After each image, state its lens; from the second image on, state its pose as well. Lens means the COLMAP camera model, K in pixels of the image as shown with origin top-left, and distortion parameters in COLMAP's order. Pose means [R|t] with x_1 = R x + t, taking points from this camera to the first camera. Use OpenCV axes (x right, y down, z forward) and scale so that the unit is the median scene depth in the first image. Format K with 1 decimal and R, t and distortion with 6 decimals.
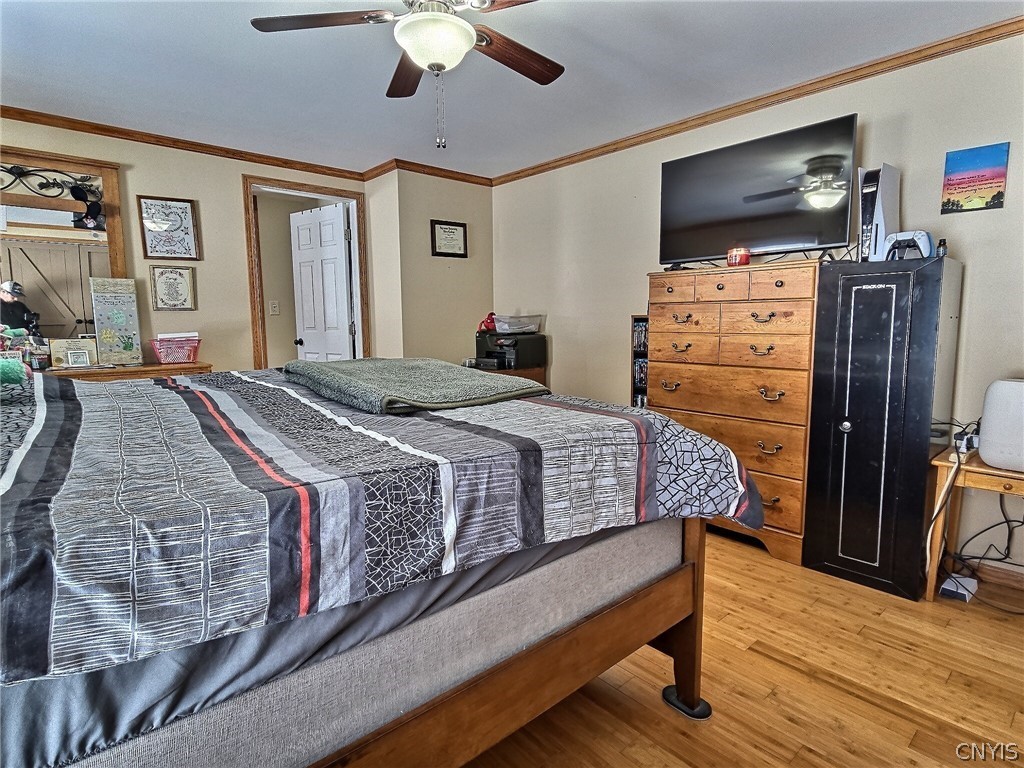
lens RADIAL K [[542.7, 0, 515.5], [0, 542.7, 383.6], [0, 0, 1]] dist [0.008014, -0.003953]
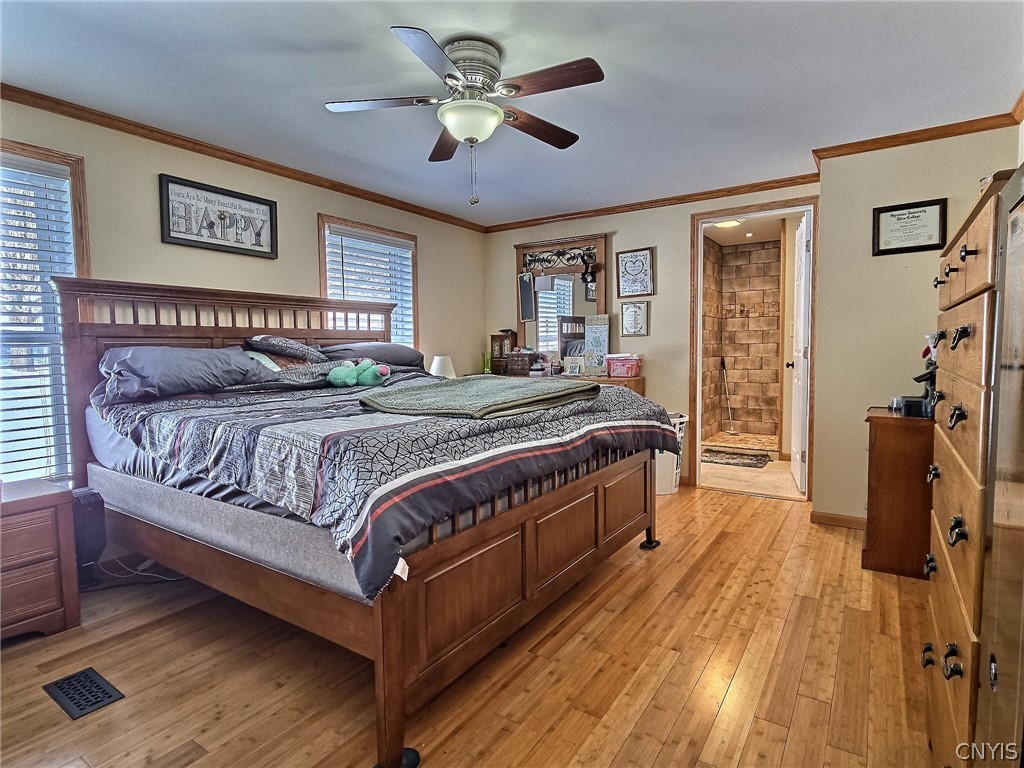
lens RADIAL K [[542.7, 0, 515.5], [0, 542.7, 383.6], [0, 0, 1]] dist [0.008014, -0.003953]
pose [[0.257999, 0.068363, -0.963723, 0.567062], [-0.102396, 0.993810, 0.043085, -0.052460], [0.960704, 0.087565, 0.263402, 0.424669]]
